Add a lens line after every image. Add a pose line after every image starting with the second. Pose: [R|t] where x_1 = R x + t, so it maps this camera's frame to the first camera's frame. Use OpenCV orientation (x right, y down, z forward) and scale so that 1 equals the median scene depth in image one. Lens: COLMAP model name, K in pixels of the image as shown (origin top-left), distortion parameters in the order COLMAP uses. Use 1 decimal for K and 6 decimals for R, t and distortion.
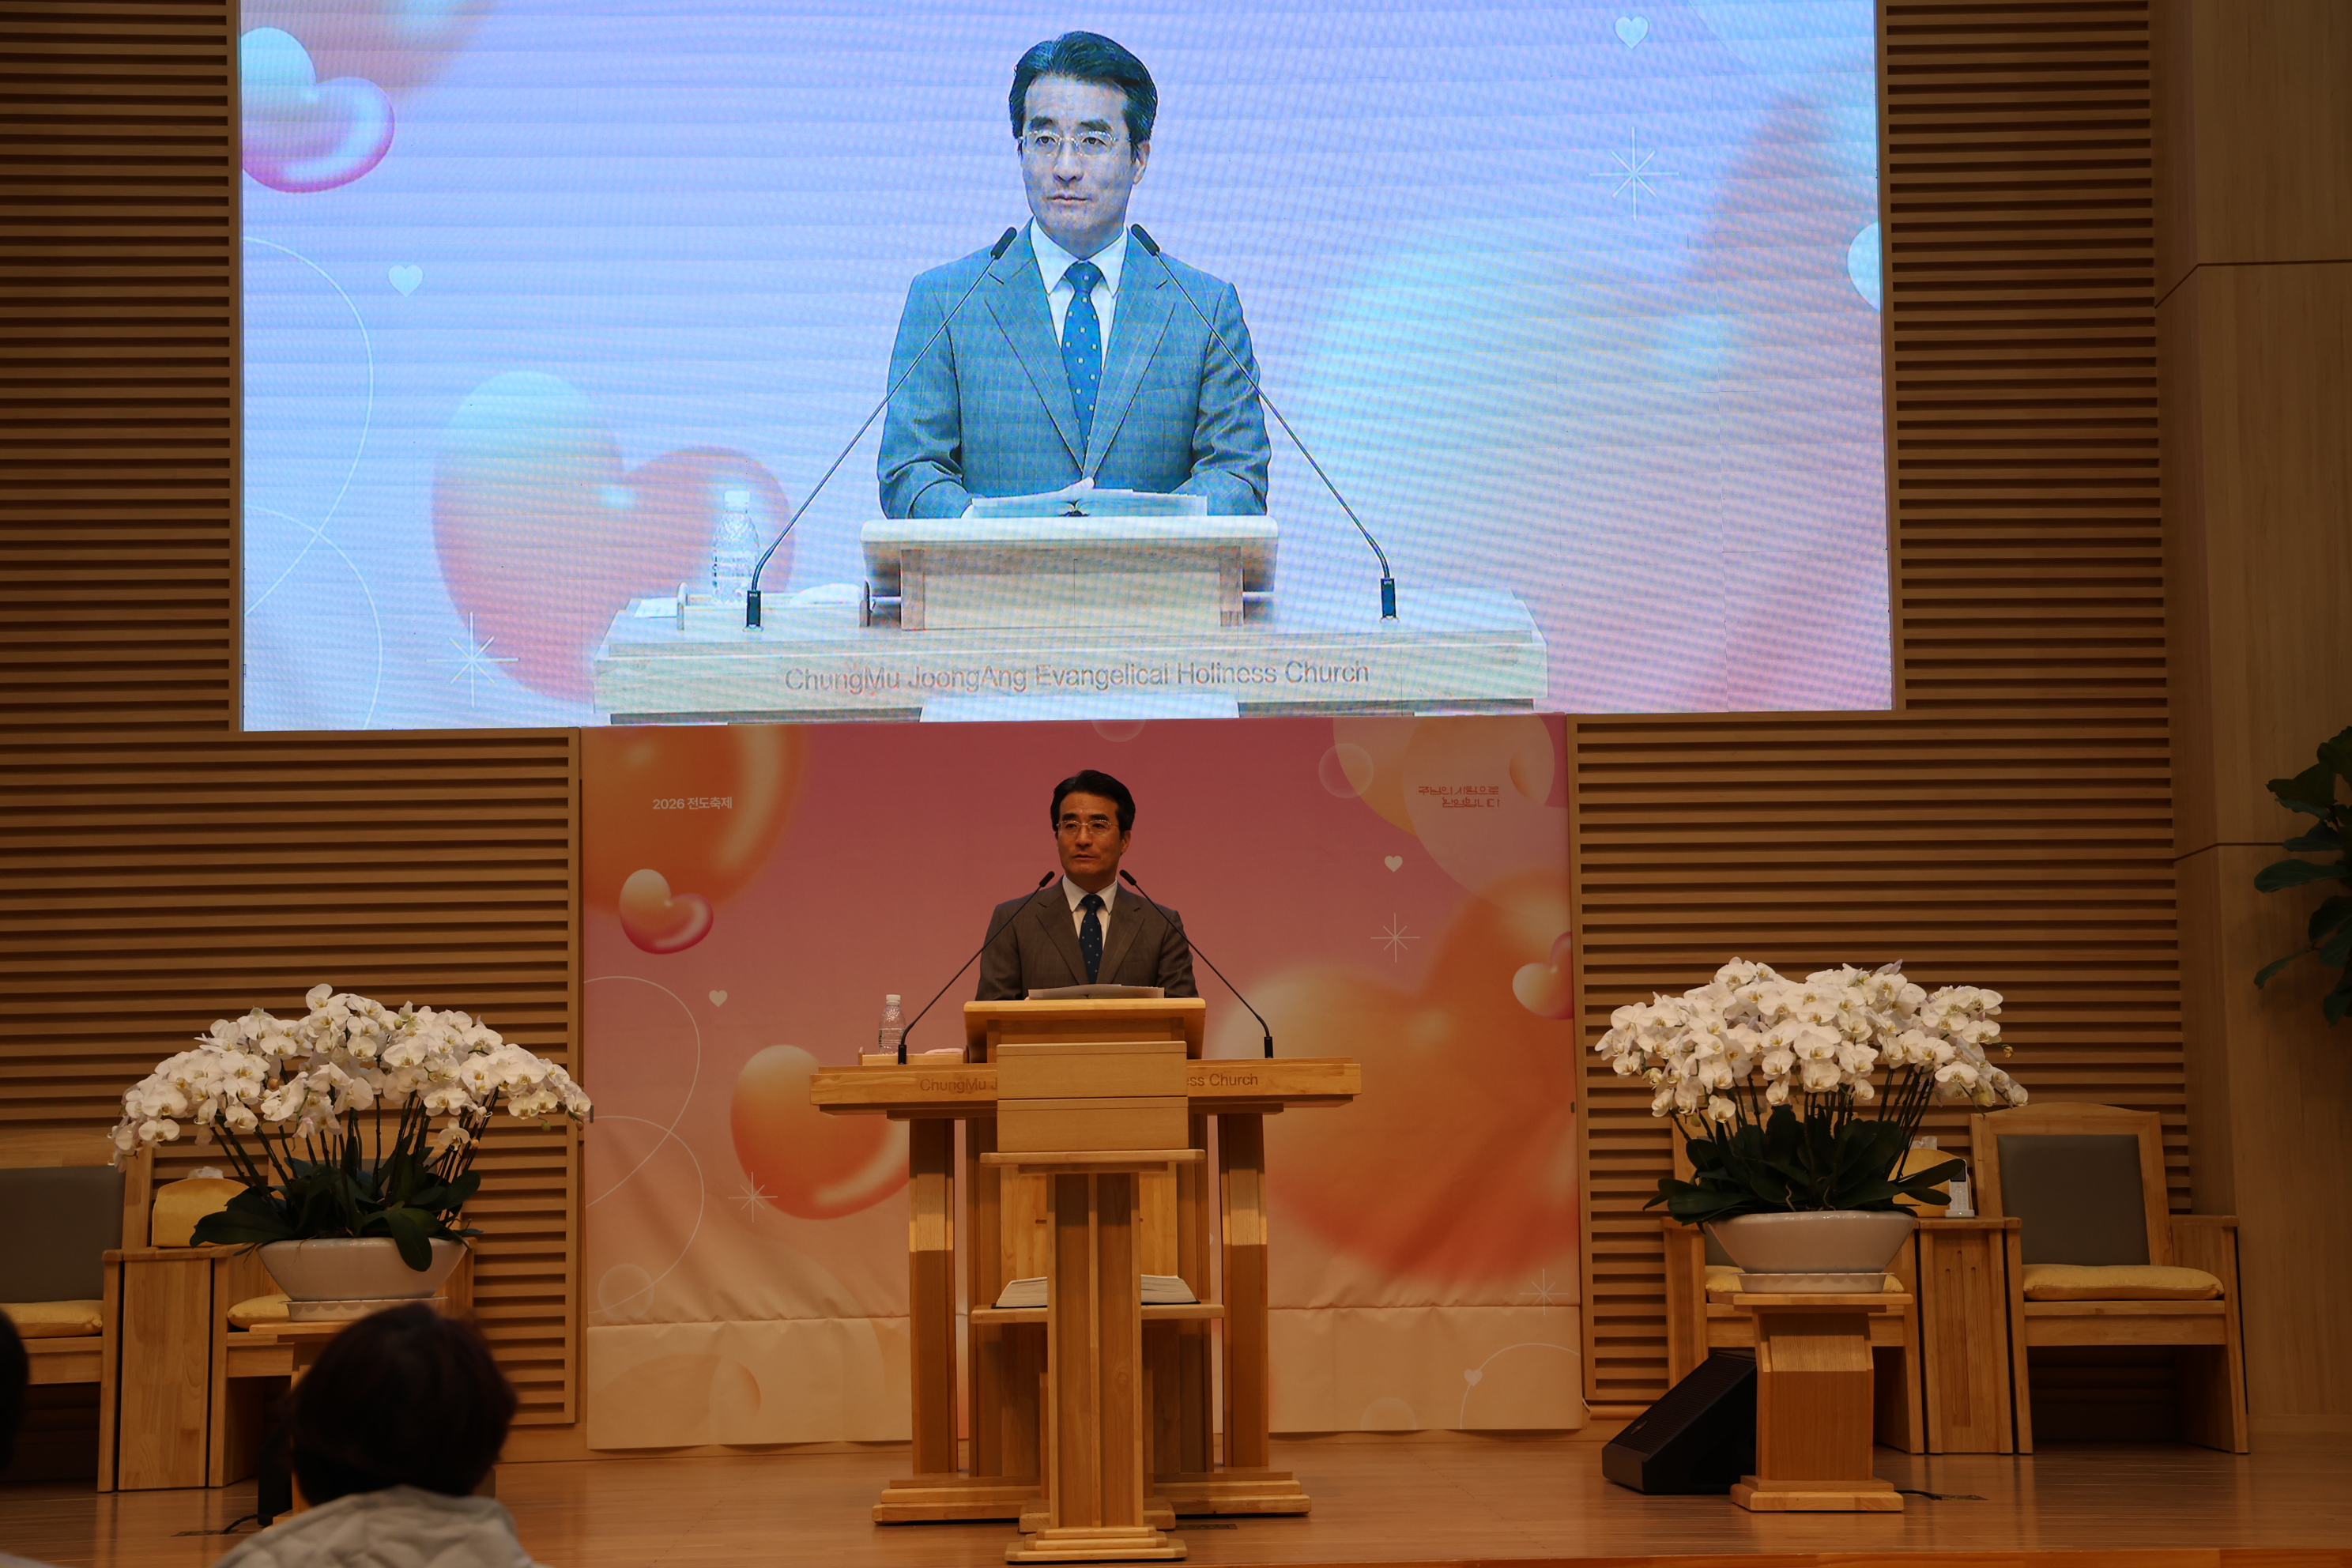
lens RADIAL K [[4415.5, 0, 1183.2], [0, 4415.5, 762.5], [0, 0, 1]] dist [0.531794, 0.000000]
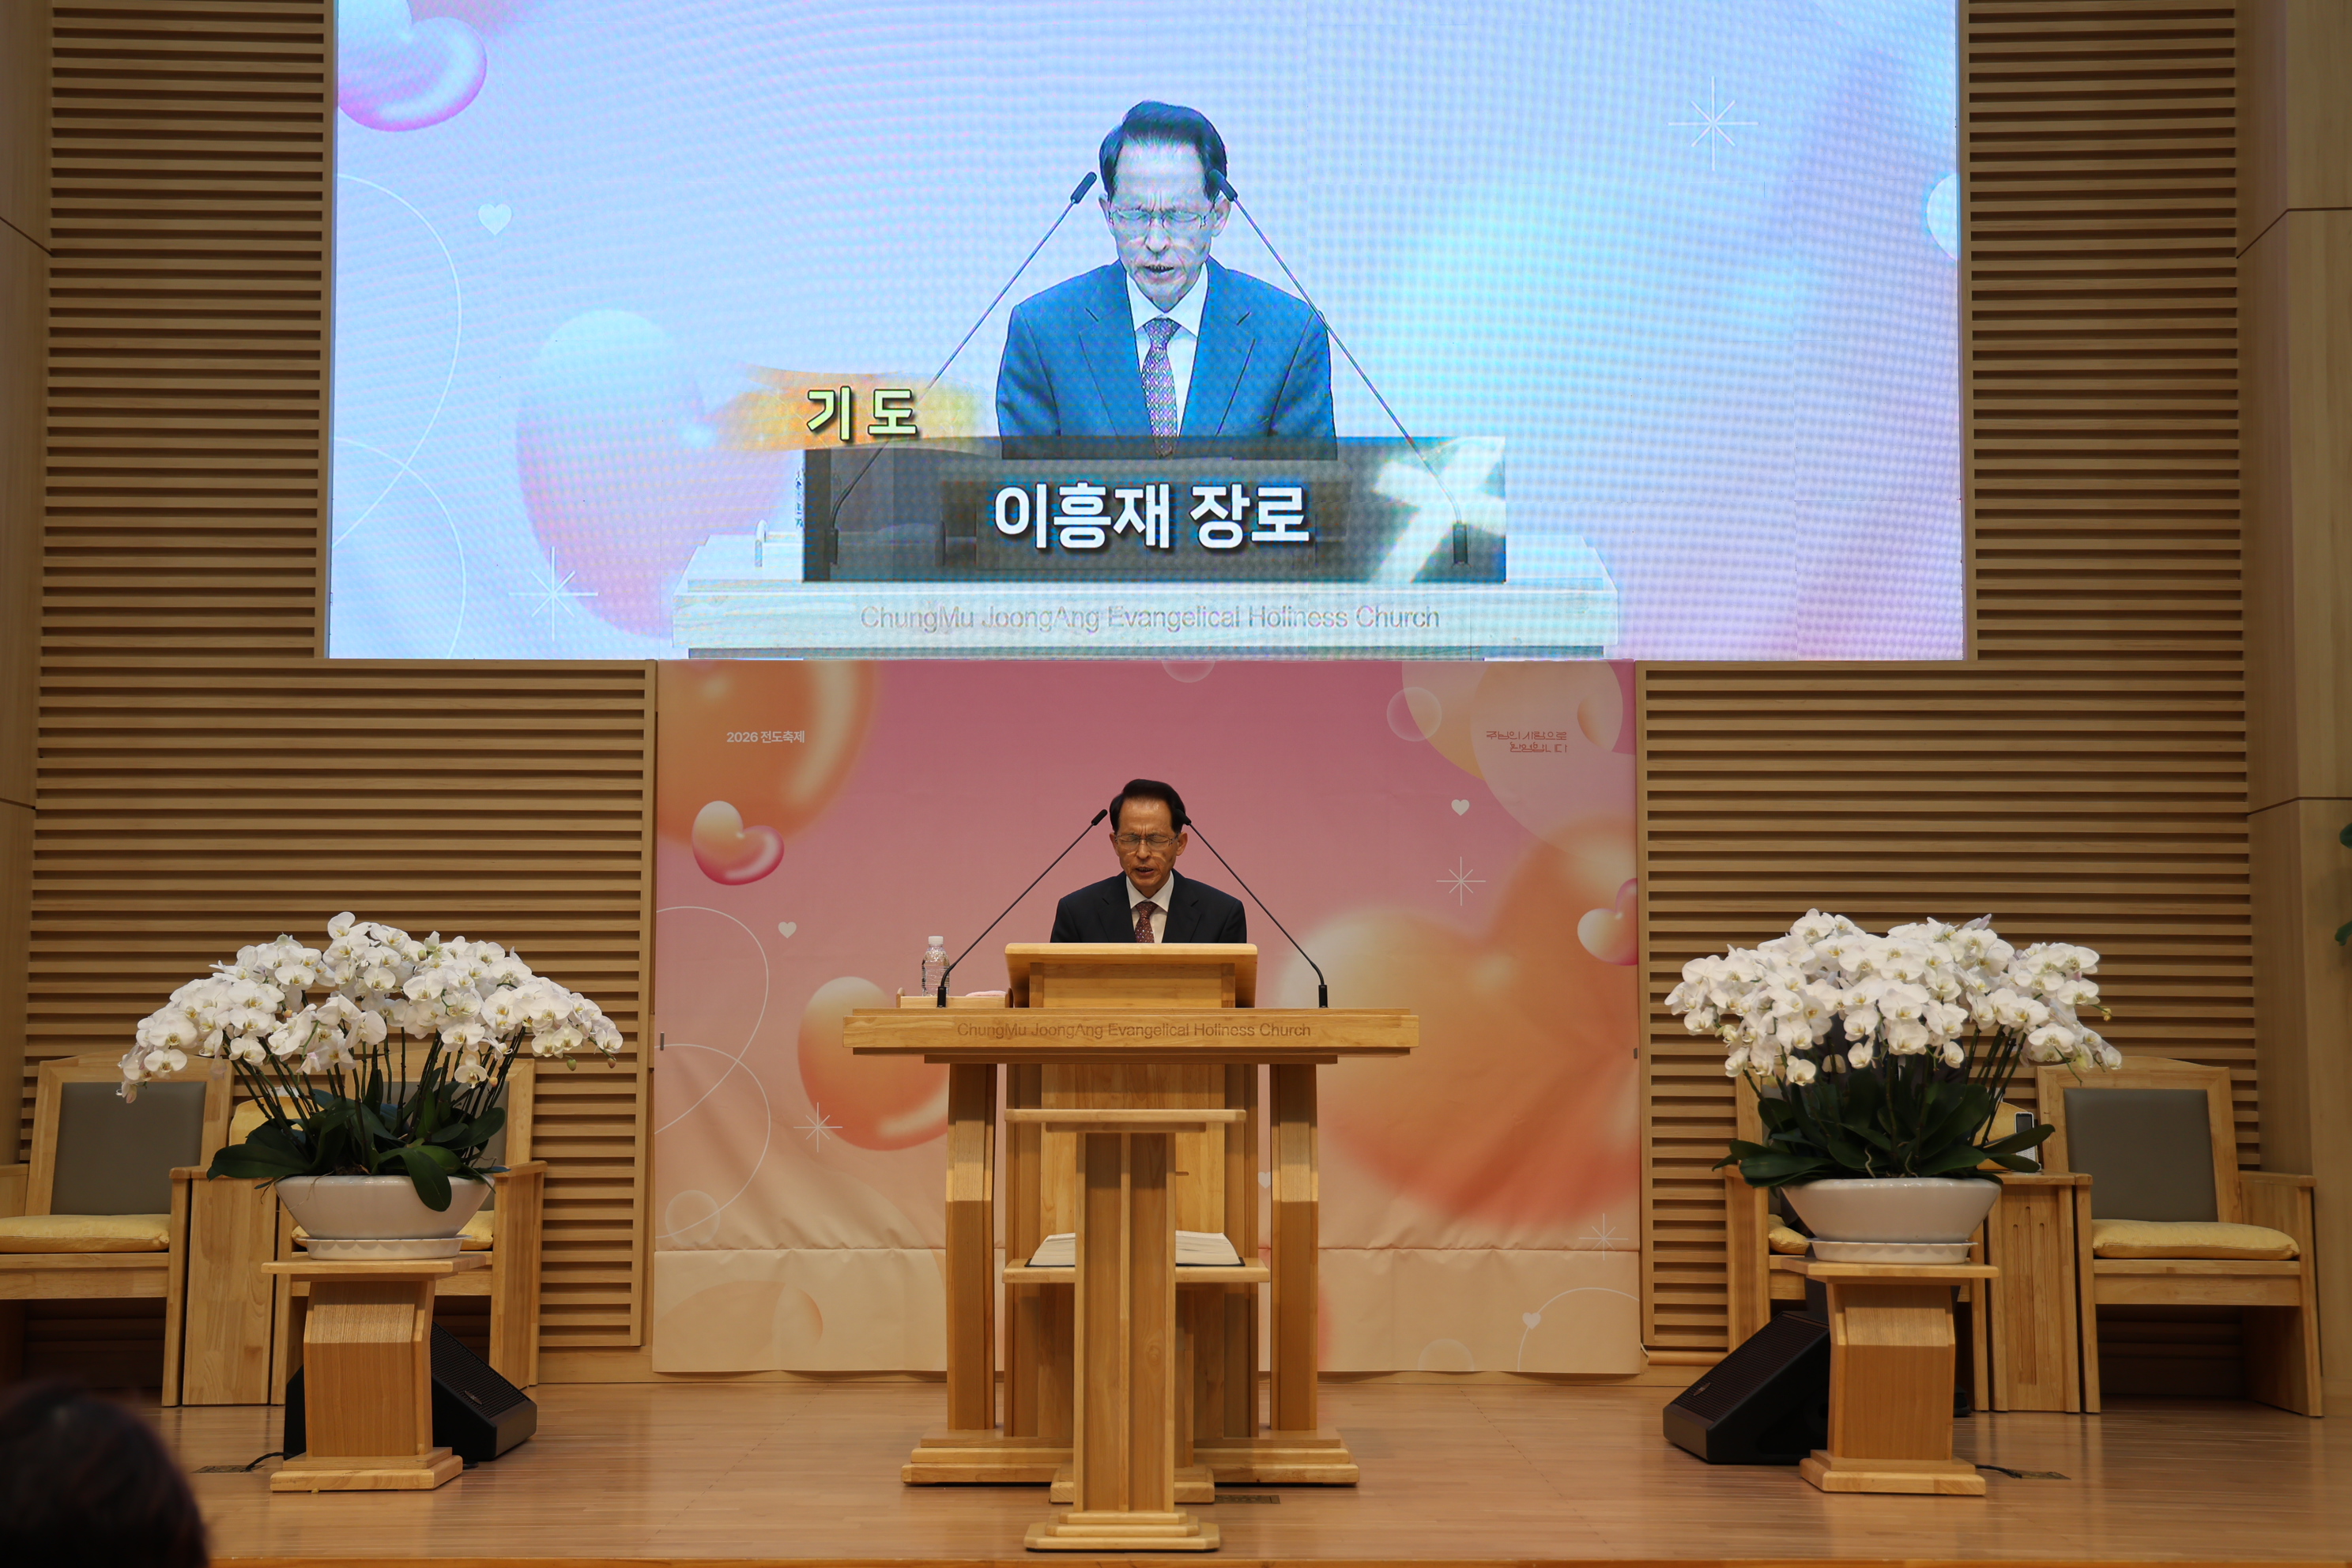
lens RADIAL K [[3341.5, 0, 1187.6], [0, 3341.5, 769.3], [0, 0, 1]] dist [0.222883, 0.000000]
pose [[0.999152, 0.014641, -0.038493, 0.015314], [-0.014225, 0.999838, 0.011057, 0.006903], [0.038649, -0.010500, 0.999198, 0.246861]]
